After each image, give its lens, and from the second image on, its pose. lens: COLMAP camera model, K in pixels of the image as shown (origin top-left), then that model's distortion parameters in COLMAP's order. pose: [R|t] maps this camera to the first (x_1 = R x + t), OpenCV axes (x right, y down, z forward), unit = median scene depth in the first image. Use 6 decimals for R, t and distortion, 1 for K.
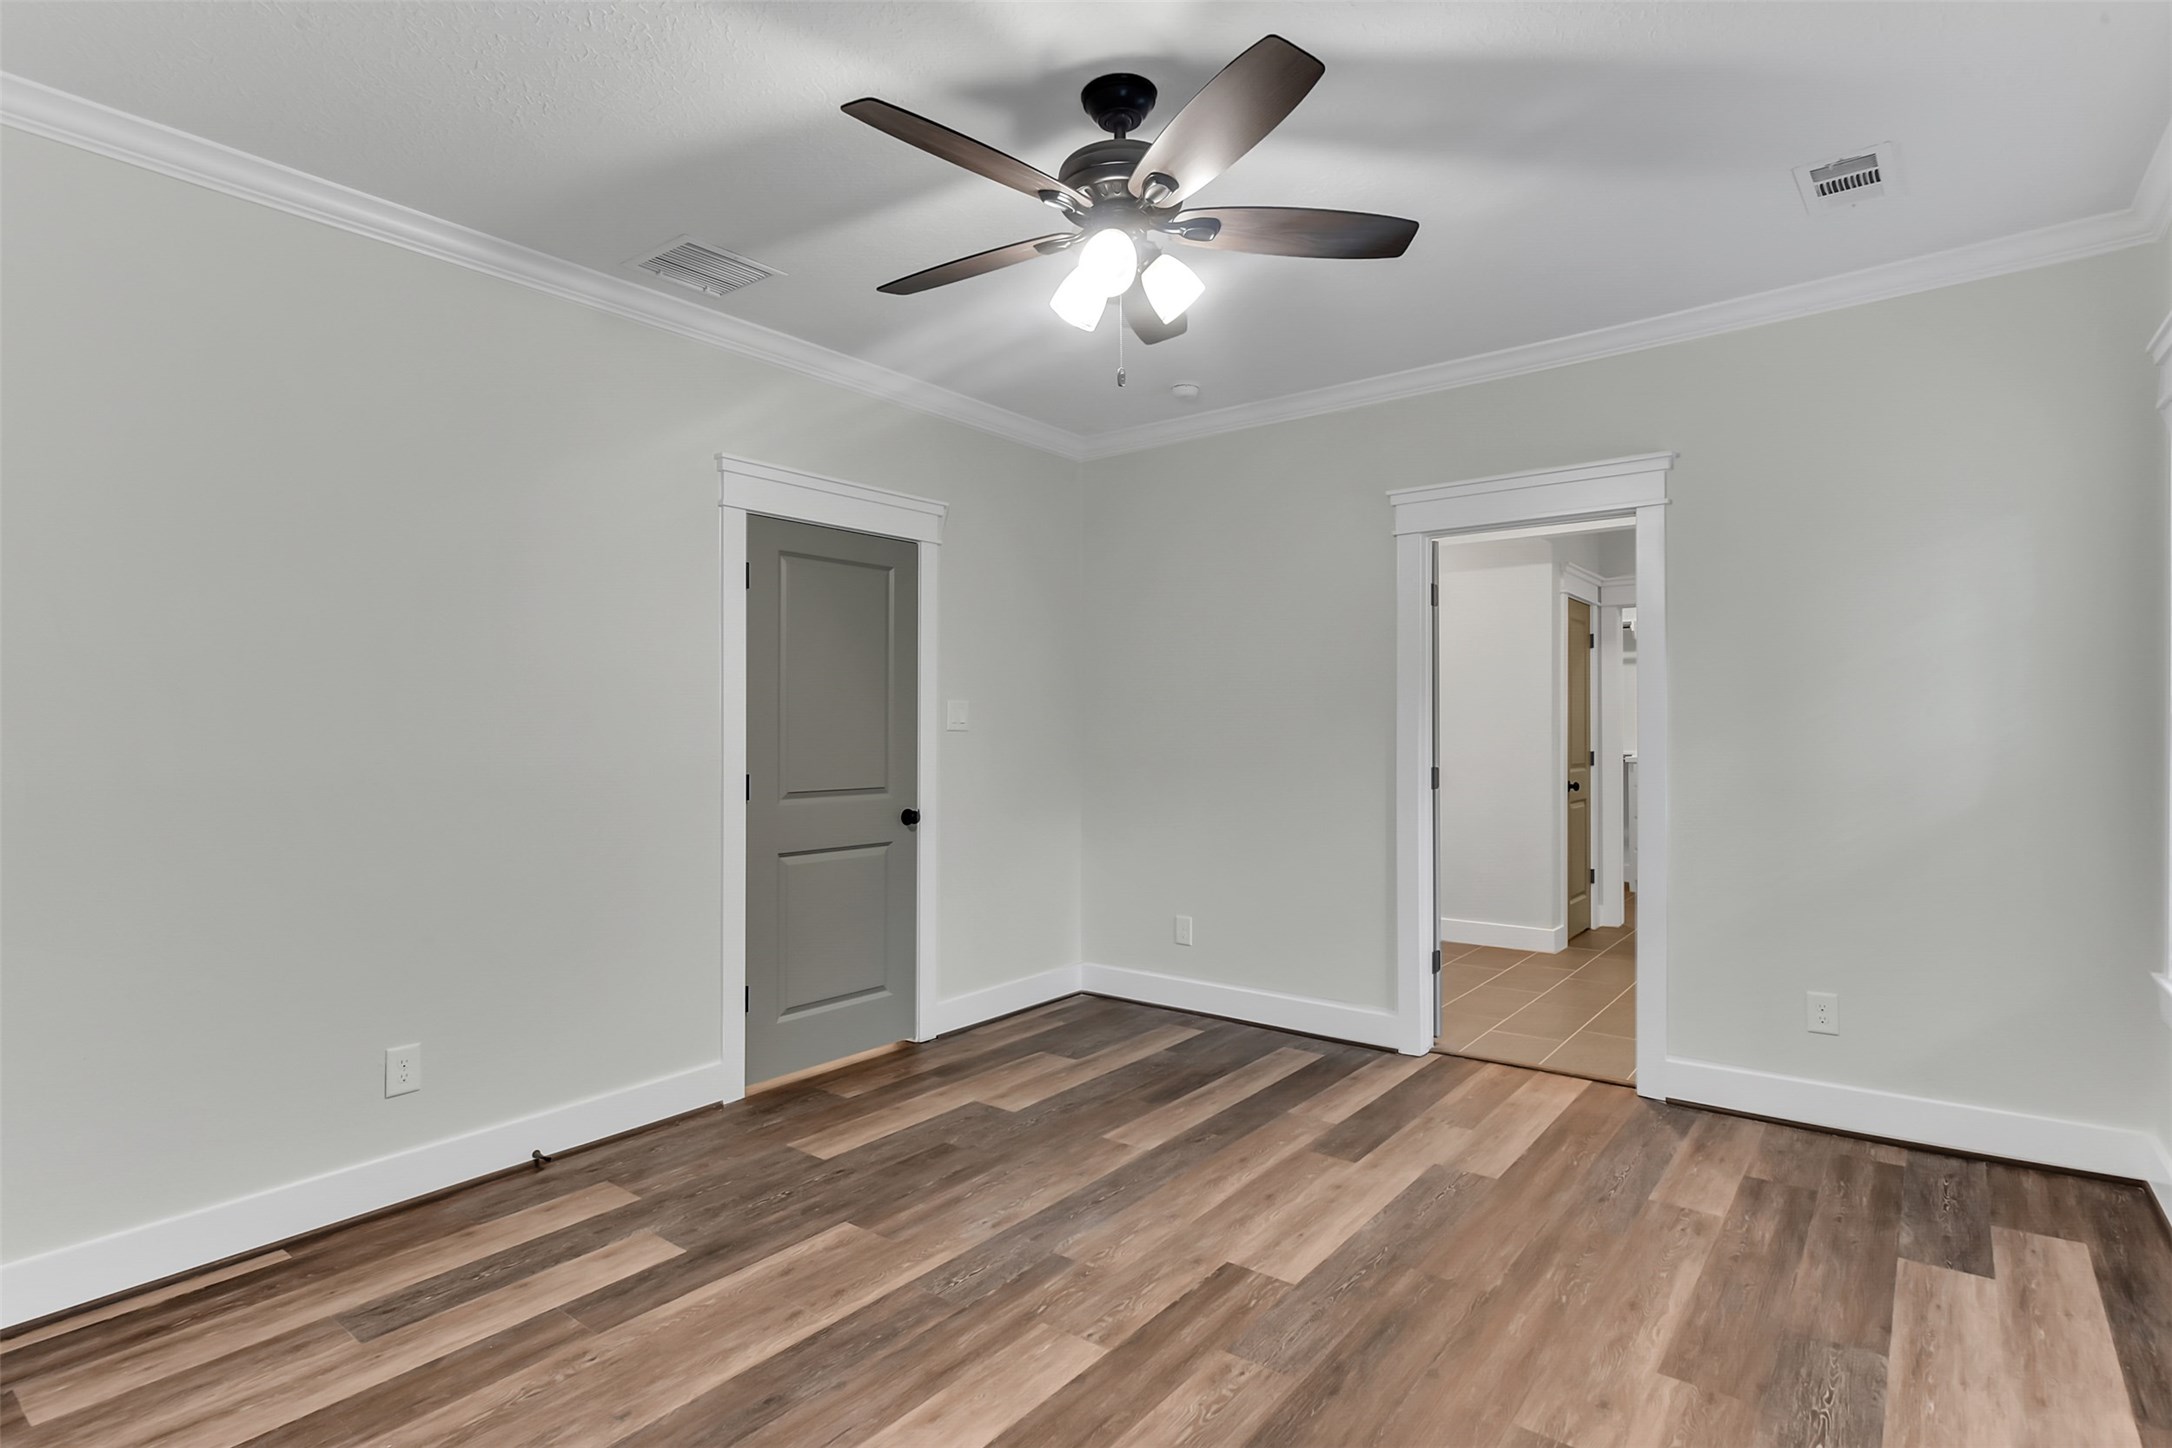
lens RADIAL K [[1086.1, 0, 1094.9], [0, 1086.1, 753.3], [0, 0, 1]] dist [0.003149, -0.000266]
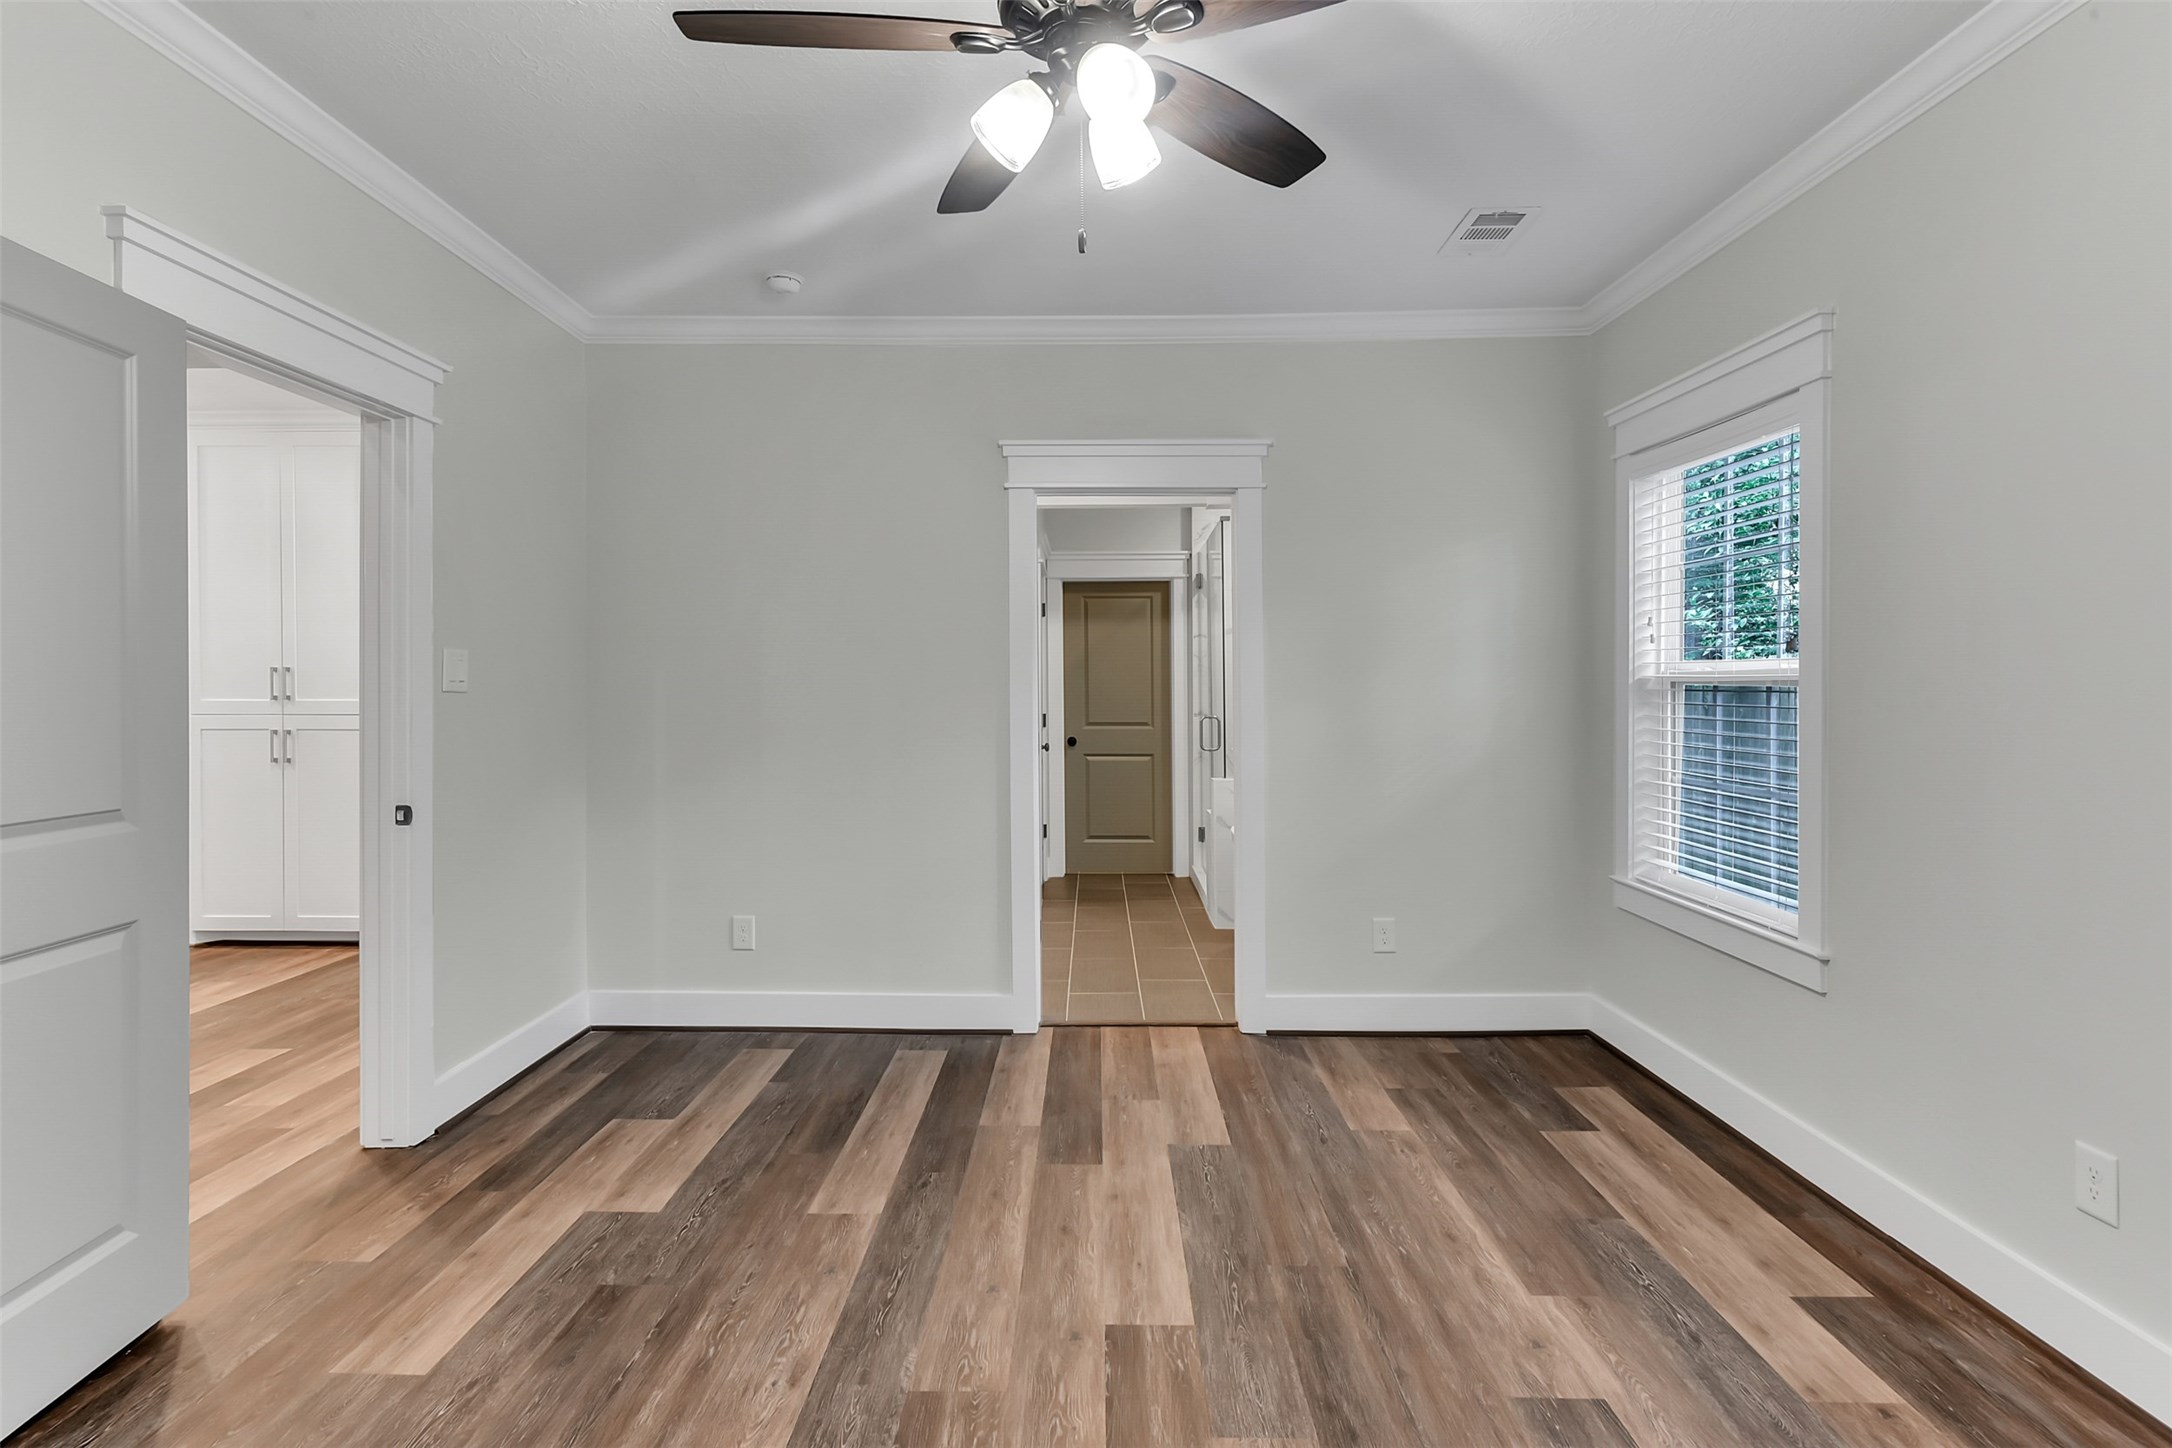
lens RADIAL K [[1087.1, 0, 1071.4], [0, 1087.1, 714.0], [0, 0, 1]] dist [0.006560, -0.000418]
pose [[0.804534, -0.008732, 0.593843, -0.390961], [0.009693, 0.999952, 0.001570, -0.007205], [-0.593828, 0.004493, 0.804580, 0.328617]]
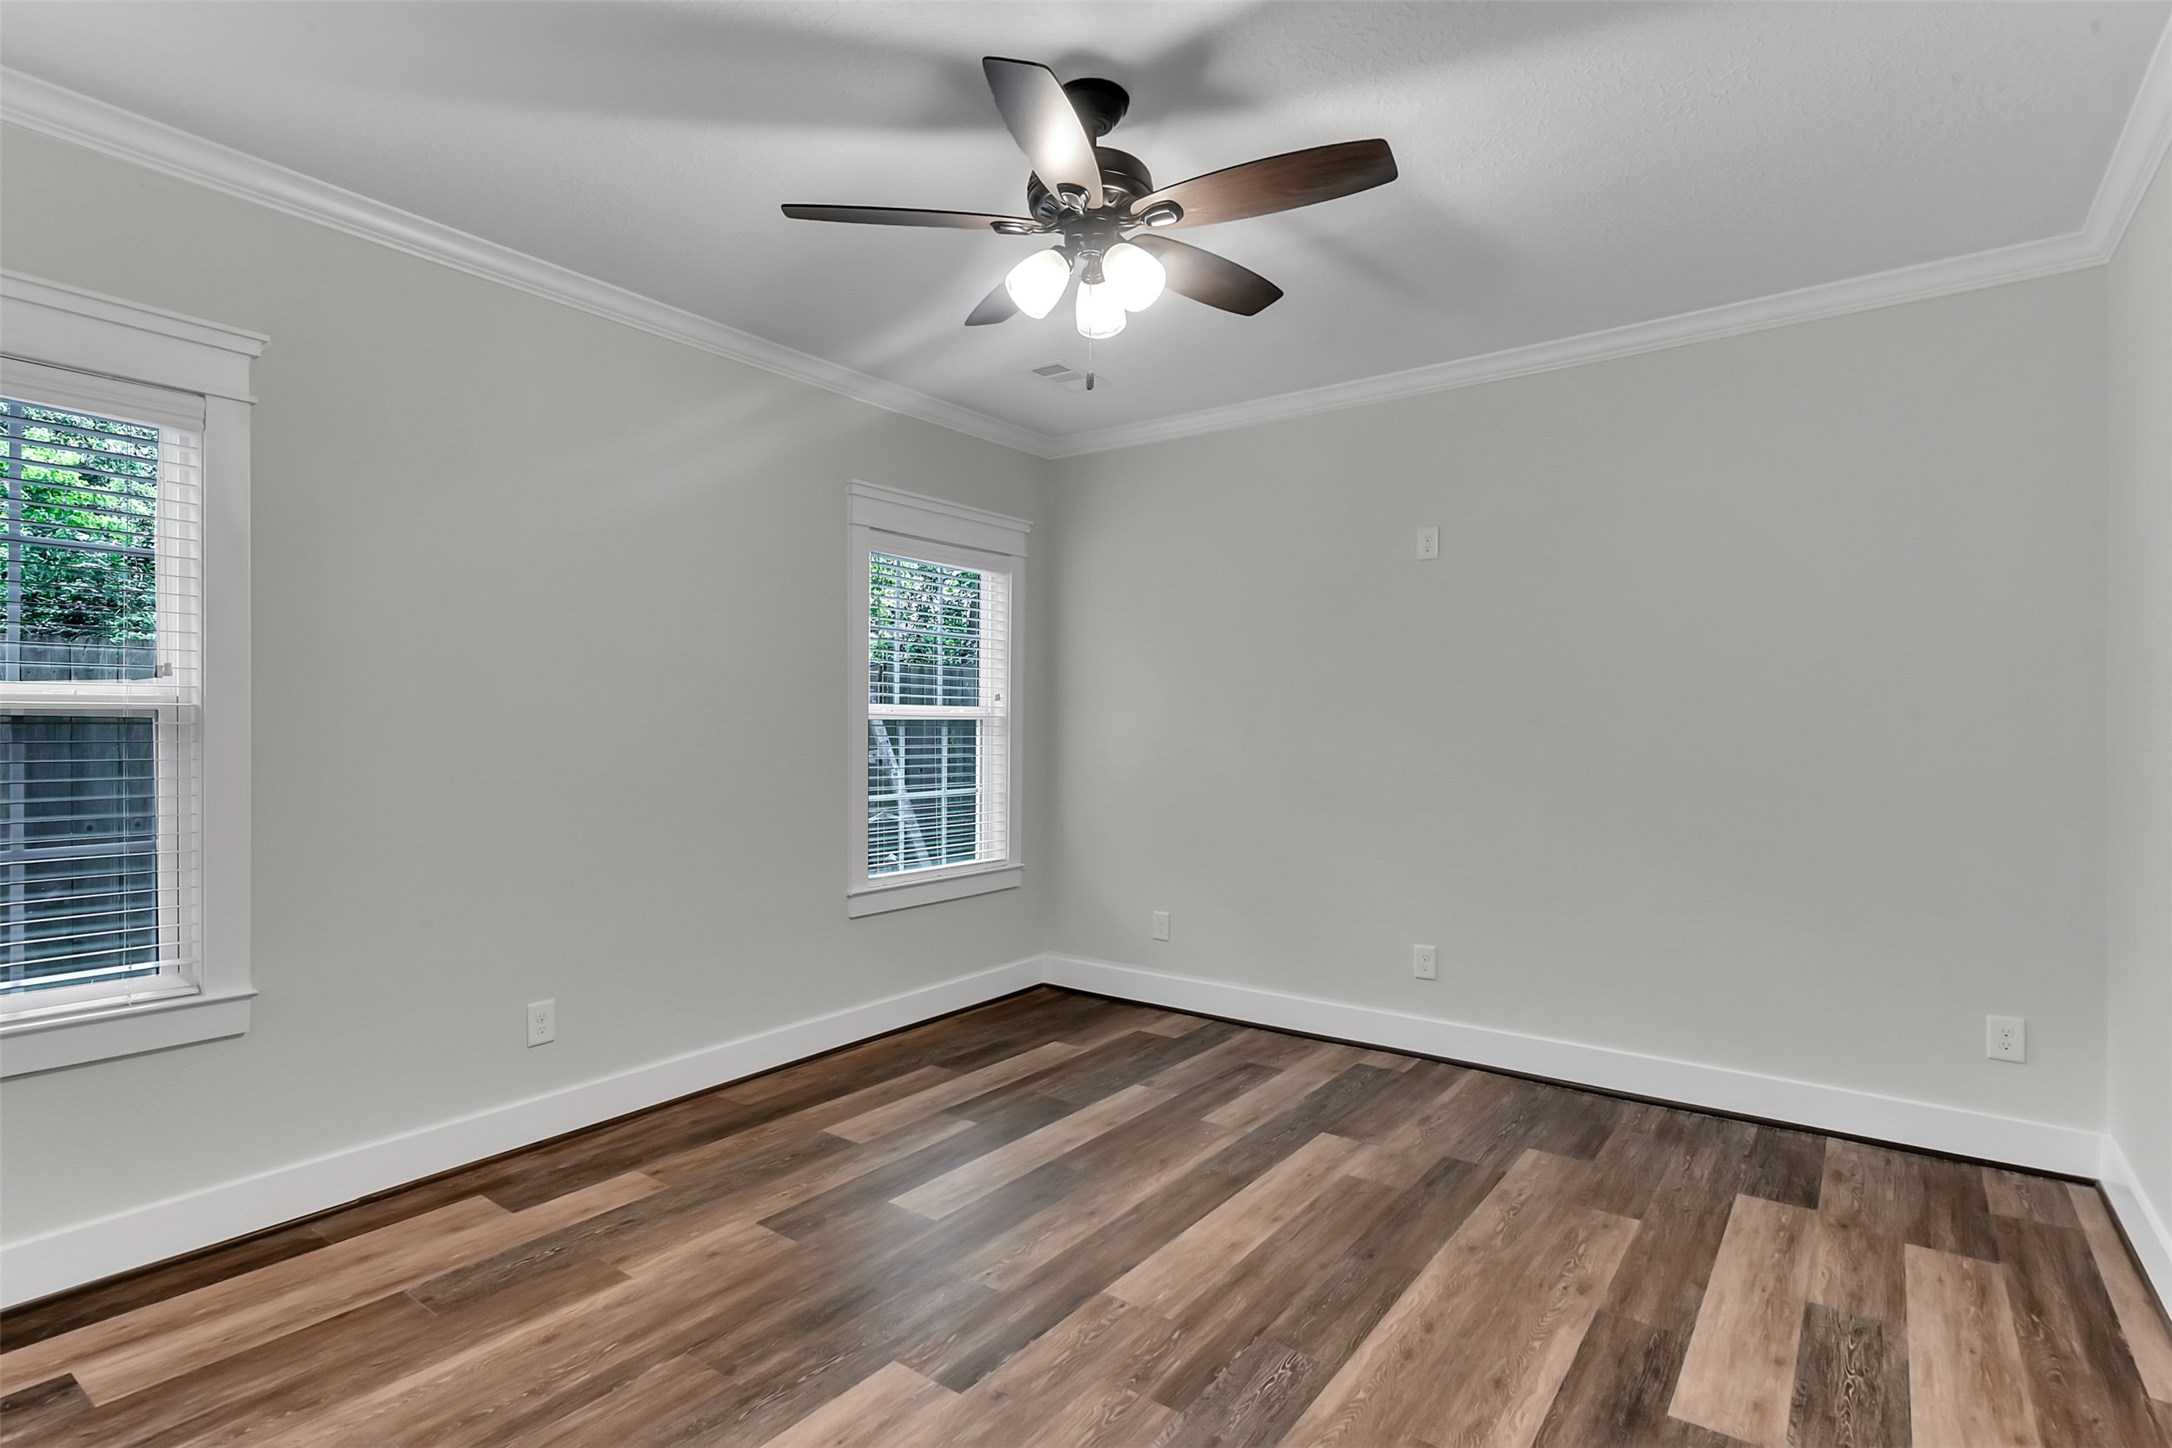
lens RADIAL K [[1077.6, 0, 1078.8], [0, 1077.6, 715.7], [0, 0, 1]] dist [0.007566, -0.001345]
pose [[-0.999789, 0.001903, -0.020441, 0.049511], [0.001496, 0.999801, 0.019891, -0.044660], [0.020474, 0.019856, -0.999593, 1.757108]]
